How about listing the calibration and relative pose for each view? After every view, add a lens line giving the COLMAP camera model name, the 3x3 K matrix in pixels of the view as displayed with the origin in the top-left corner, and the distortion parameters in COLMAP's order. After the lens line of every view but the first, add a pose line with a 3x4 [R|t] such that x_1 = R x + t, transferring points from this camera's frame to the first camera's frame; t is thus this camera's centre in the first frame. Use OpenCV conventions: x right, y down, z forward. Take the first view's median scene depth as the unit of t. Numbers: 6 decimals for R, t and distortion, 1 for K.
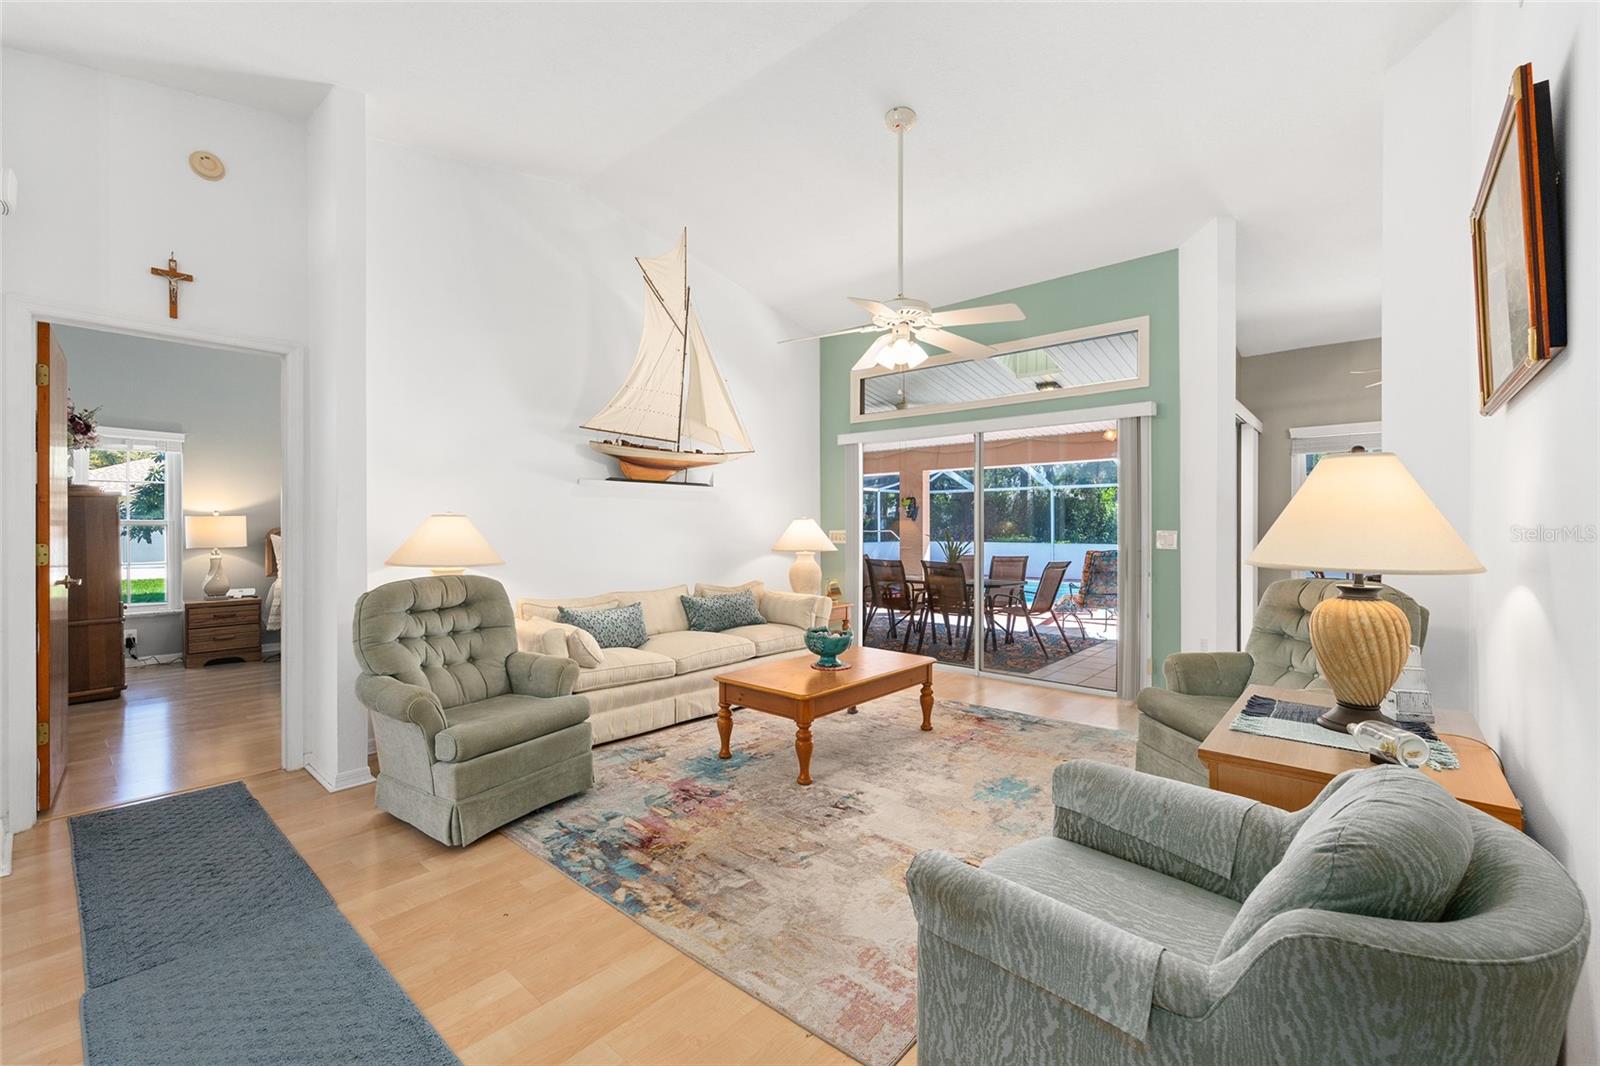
lens RADIAL K [[659.0, 0, 809.9], [0, 659.0, 525.4], [0, 0, 1]] dist [-0.002223, 0.000858]
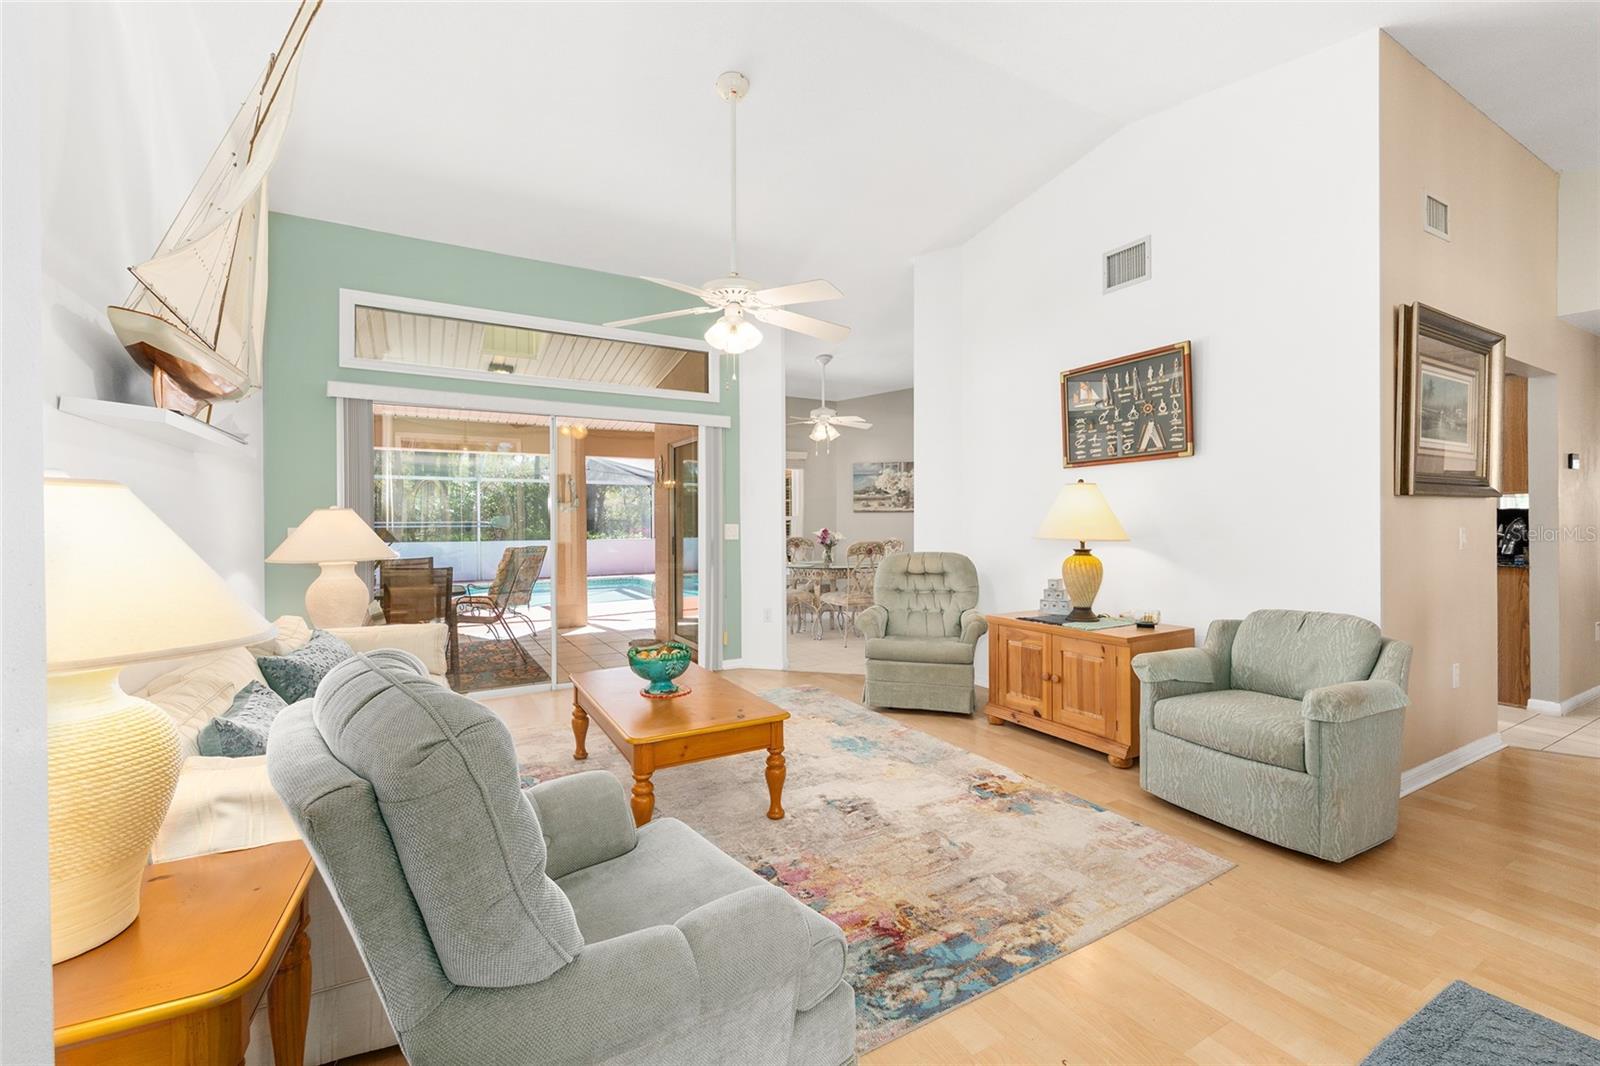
lens RADIAL K [[659.0, 0, 800.8], [0, 659.0, 521.6], [0, 0, 1]] dist [-0.002223, 0.000858]
pose [[0.341313, -0.000206, 0.939950, -0.852303], [0.002020, 0.999998, -0.000514, 0.005432], [-0.939947, 0.002074, 0.341313, 0.711739]]
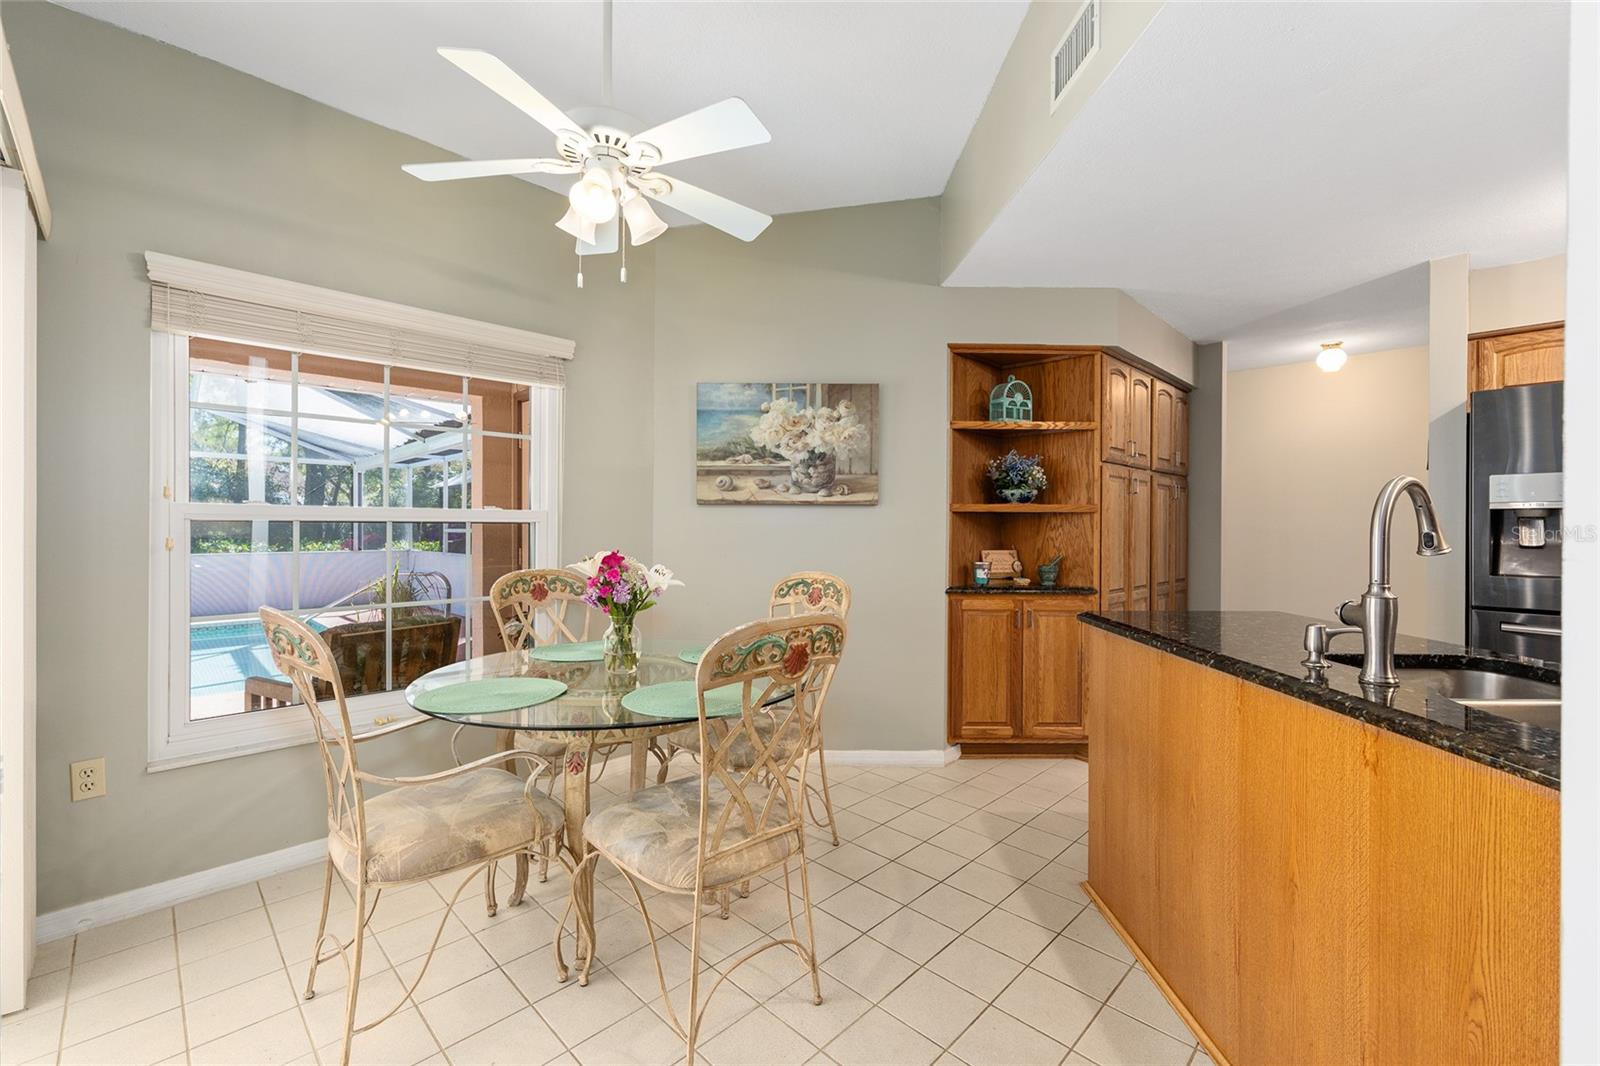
lens RADIAL K [[659.0, 0, 809.7], [0, 659.0, 529.3], [0, 0, 1]] dist [-0.002223, 0.000858]
pose [[0.061456, -0.004491, 0.998100, 0.766589], [-0.004823, 0.999977, 0.004796, 0.001302], [-0.998098, -0.005109, 0.061432, 1.200644]]
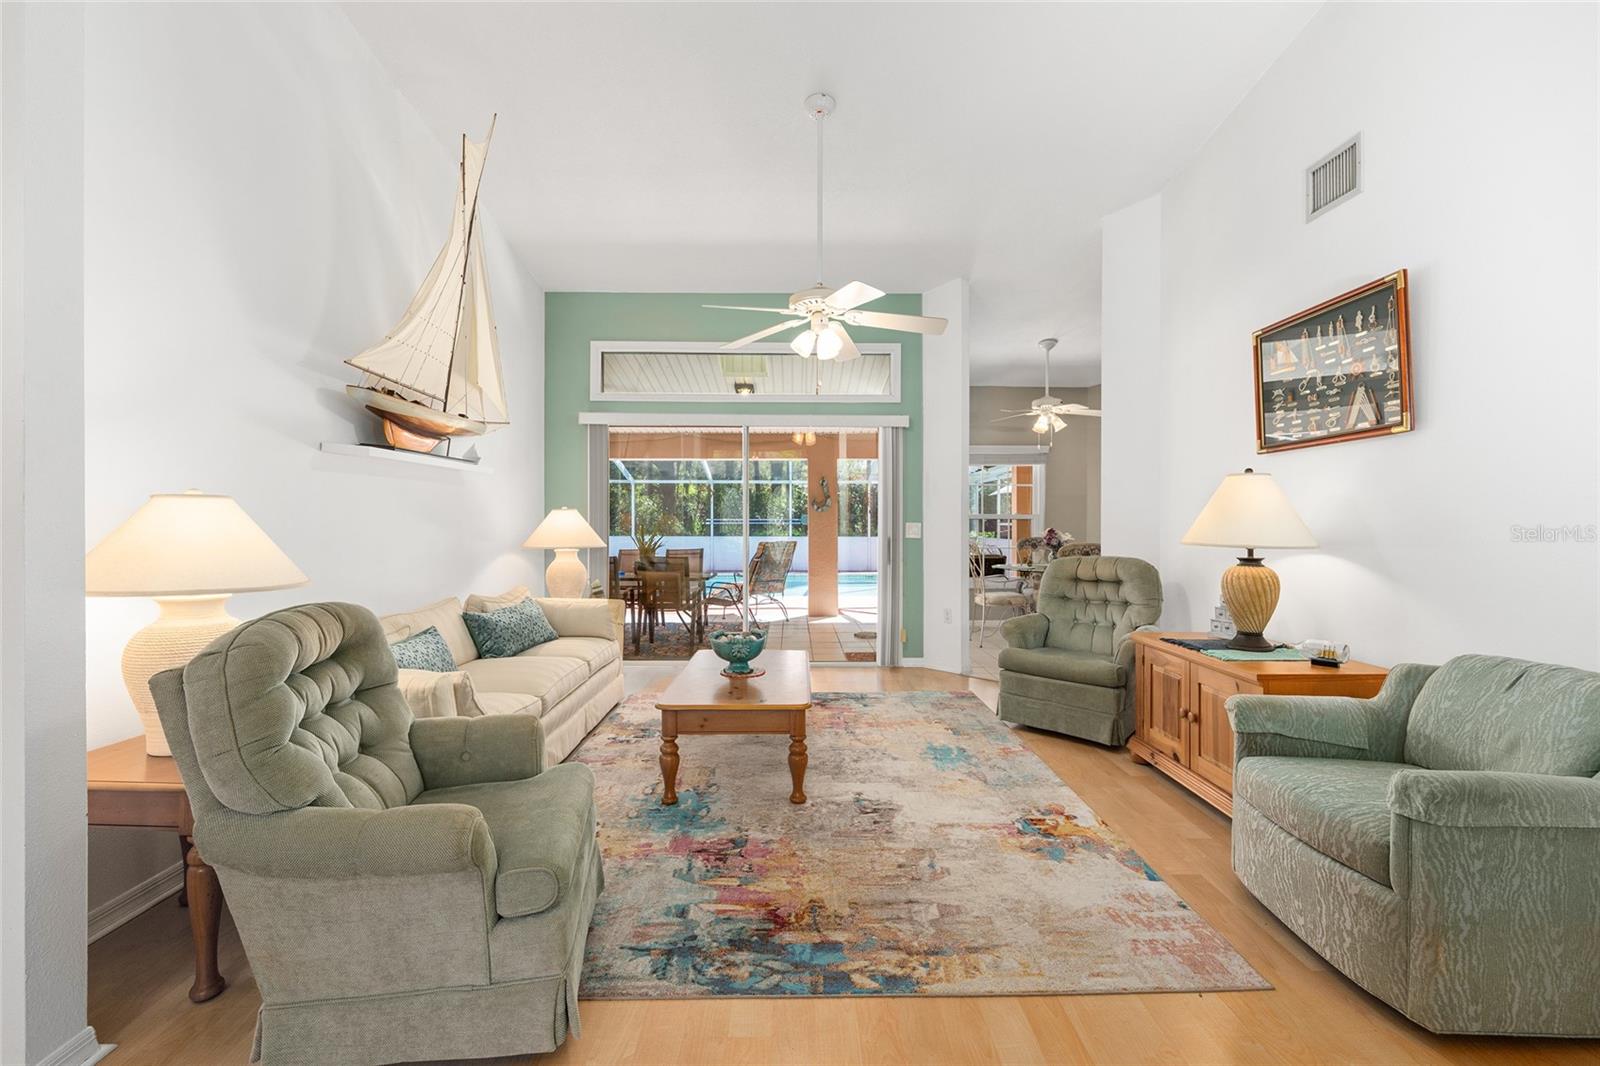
lens RADIAL K [[659.0, 0, 802.4], [0, 659.0, 519.4], [0, 0, 1]] dist [-0.002223, 0.000858]
pose [[0.753381, 0.002700, 0.657579, -0.634272], [-0.003233, 0.999995, -0.000403, 0.003674], [-0.657577, -0.001822, 0.753385, 0.331390]]
